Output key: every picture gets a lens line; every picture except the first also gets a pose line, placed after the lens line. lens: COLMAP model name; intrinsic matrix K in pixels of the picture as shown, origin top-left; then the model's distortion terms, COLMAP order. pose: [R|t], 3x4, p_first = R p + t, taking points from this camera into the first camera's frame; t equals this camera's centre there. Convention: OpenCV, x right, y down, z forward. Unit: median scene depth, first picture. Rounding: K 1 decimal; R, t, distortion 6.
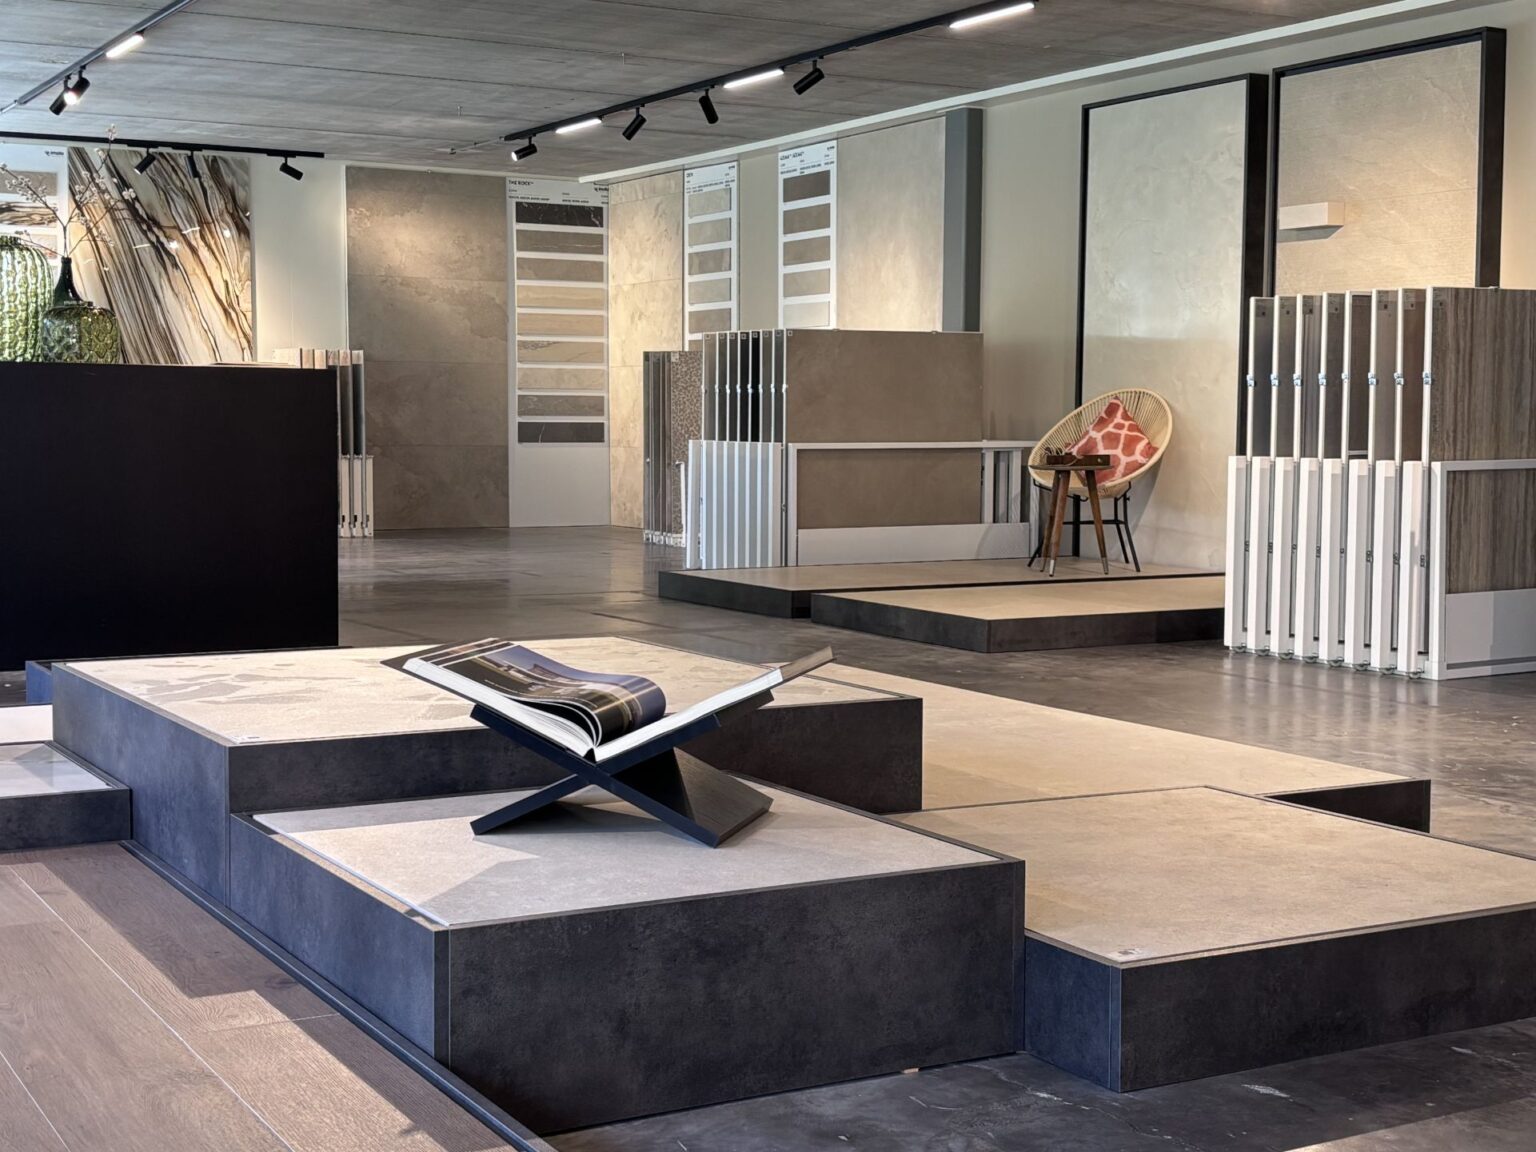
lens RADIAL K [[2148.8, 0, 767.2], [0, 2148.8, 576.2], [0, 0, 1]] dist [-0.035263, 0.000000]
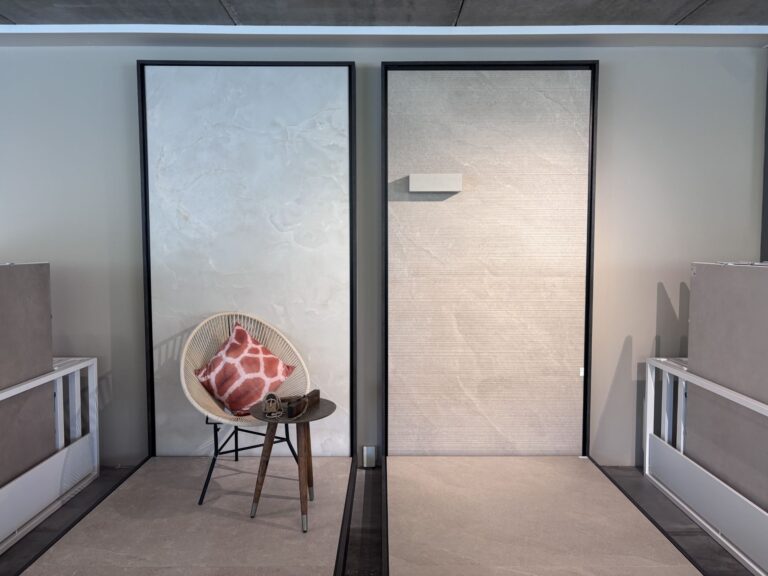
lens RADIAL K [[583.8, 0, 382.6], [0, 583.8, 289.3], [0, 0, 1]] dist [0.026454, -0.006634]
pose [[0.501115, -0.060471, 0.863265, -0.067799], [0.064630, 0.997385, 0.032349, -0.109859], [-0.862964, 0.039582, 0.503713, 0.798995]]
